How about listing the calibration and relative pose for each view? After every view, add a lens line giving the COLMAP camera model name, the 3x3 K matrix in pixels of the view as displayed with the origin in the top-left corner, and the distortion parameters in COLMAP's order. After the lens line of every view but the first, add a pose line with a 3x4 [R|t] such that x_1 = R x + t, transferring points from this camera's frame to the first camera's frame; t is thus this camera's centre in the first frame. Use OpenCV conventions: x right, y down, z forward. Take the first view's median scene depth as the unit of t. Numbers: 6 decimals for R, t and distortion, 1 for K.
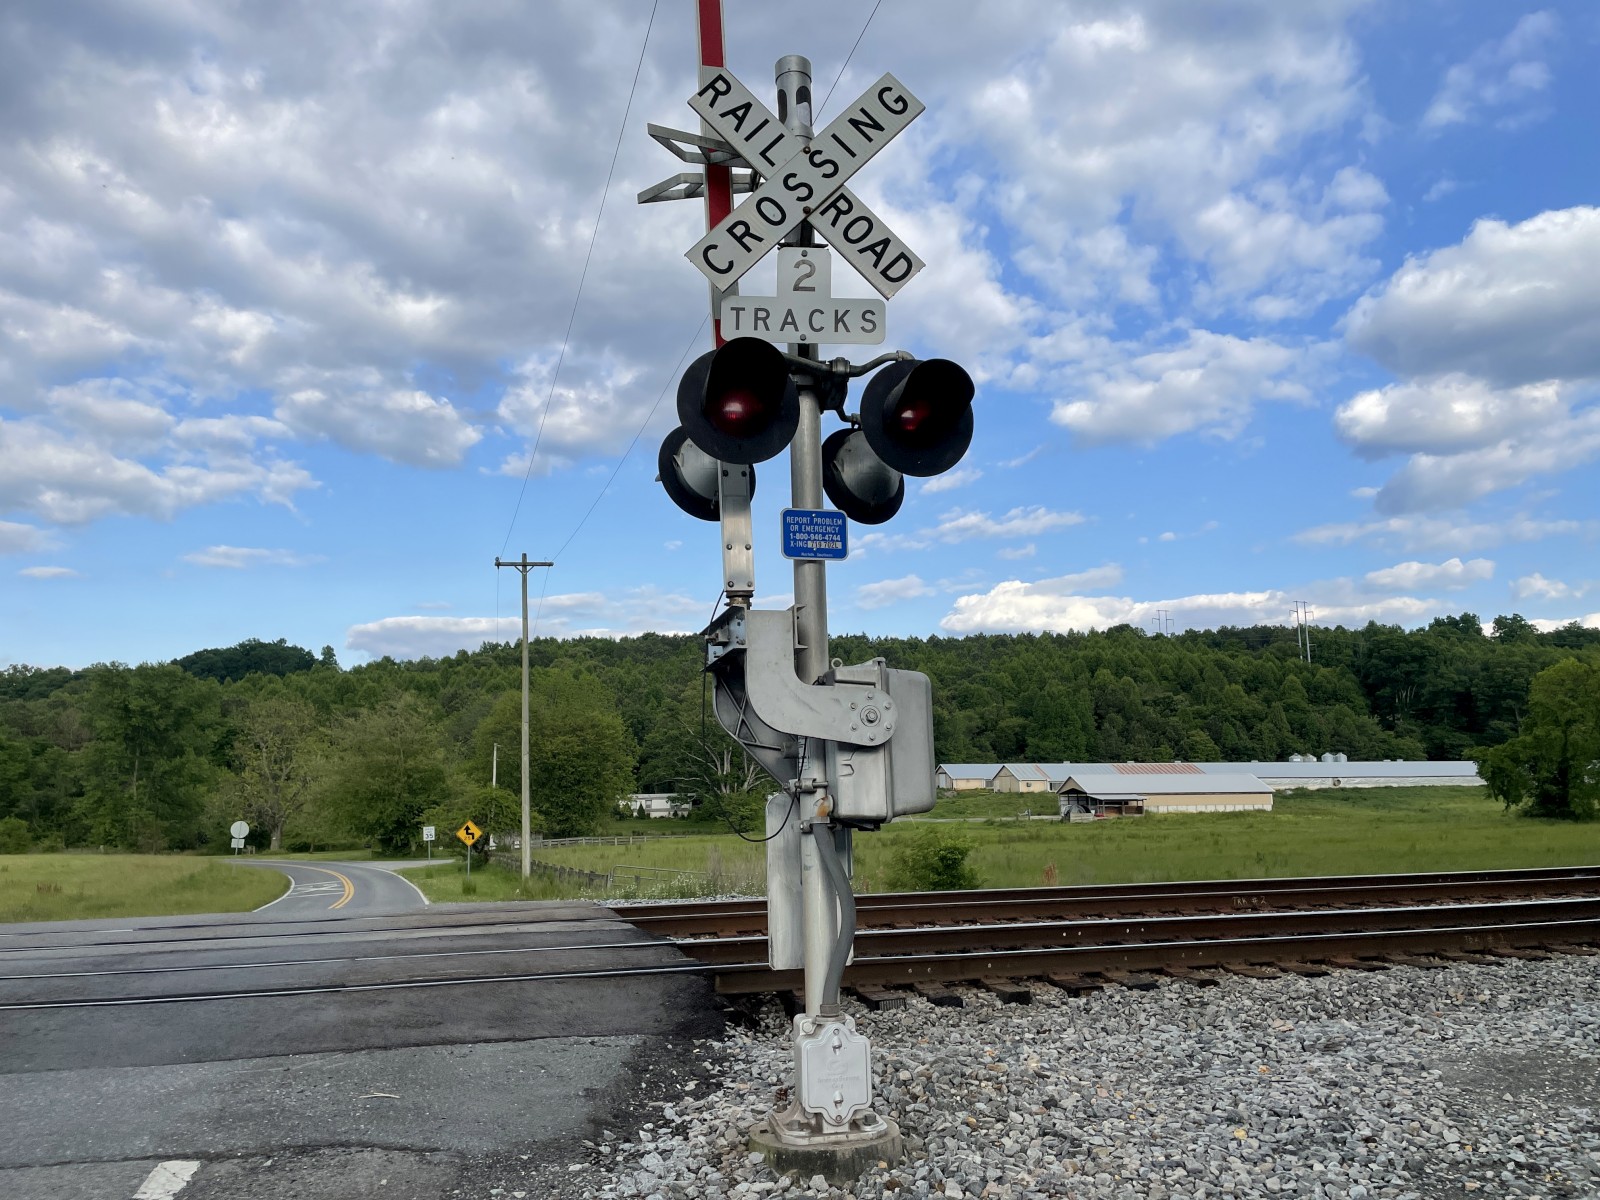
lens RADIAL K [[1330.8, 0, 867.5], [0, 1330.8, 599.0], [0, 0, 1]] dist [0.114758, -0.149701]
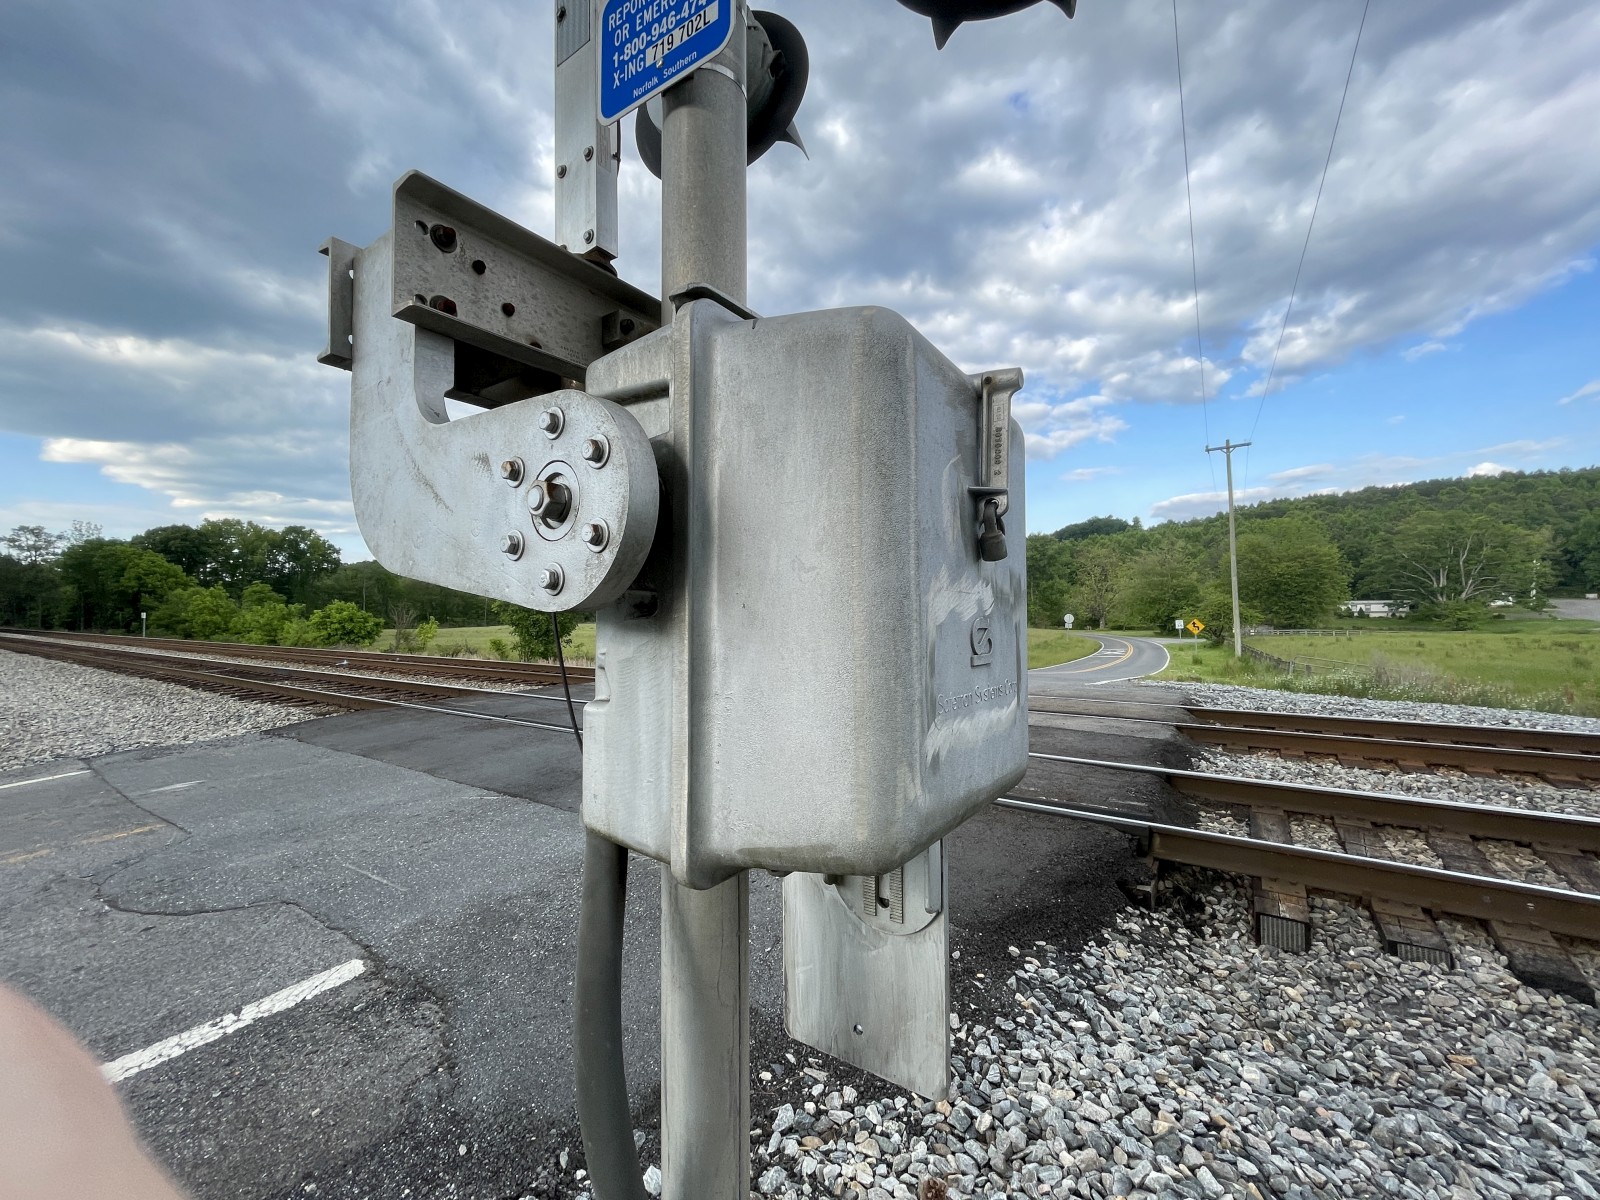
lens RADIAL K [[650.9, 0, 804.2], [0, 650.9, 599.0], [0, 0, 1]] dist [-0.002880, 0.000241]
pose [[0.610440, 0.004236, -0.792051, 0.016915], [0.113318, 0.989232, 0.092625, 0.012749], [0.783914, -0.146296, 0.603387, 0.118233]]
